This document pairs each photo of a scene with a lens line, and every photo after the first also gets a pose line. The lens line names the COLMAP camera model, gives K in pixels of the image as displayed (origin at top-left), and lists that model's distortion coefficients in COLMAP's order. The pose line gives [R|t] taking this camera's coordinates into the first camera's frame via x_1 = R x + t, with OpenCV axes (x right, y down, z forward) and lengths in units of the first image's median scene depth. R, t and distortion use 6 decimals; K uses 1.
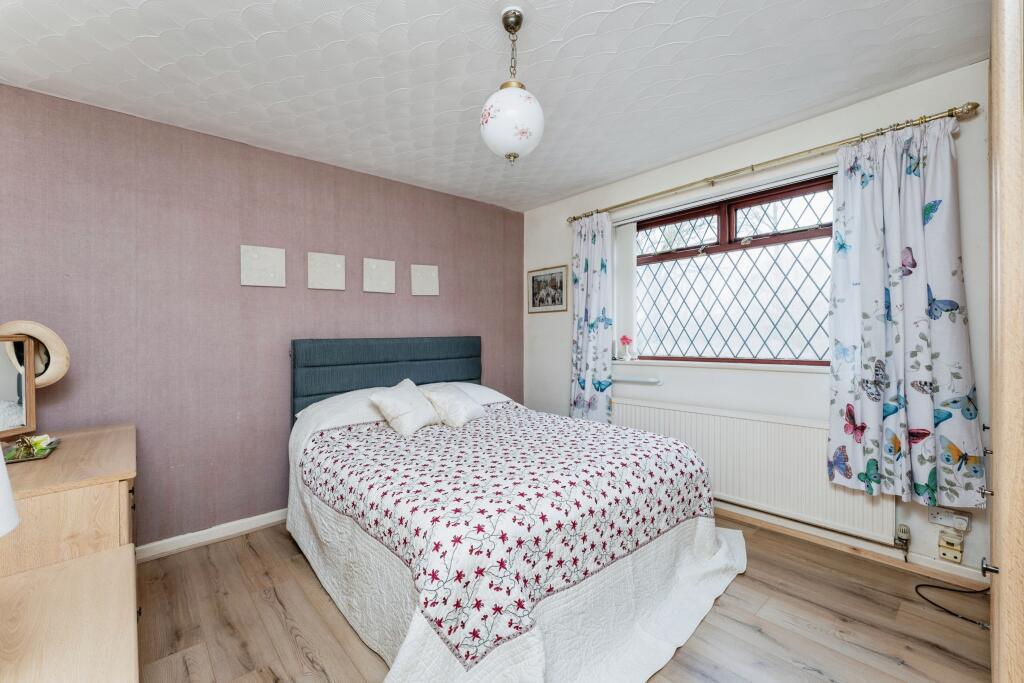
lens RADIAL K [[398.0, 0, 516.0], [0, 398.0, 340.1], [0, 0, 1]] dist [-0.001021, -0.000026]
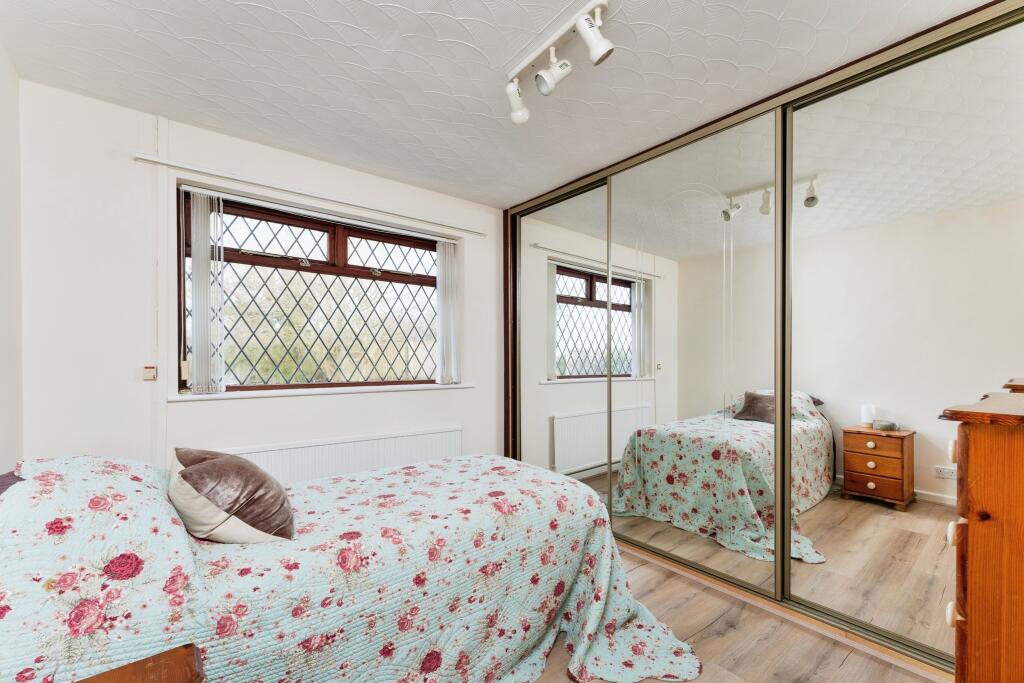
lens RADIAL K [[430.4, 0, 491.9], [0, 430.4, 363.1], [0, 0, 1]] dist [-0.000074, 0.000161]
pose [[0.086355, 0.003136, 0.996259, -0.617541], [0.003431, 0.999988, -0.003446, 0.001719], [-0.996259, 0.003715, 0.086343, 0.654233]]
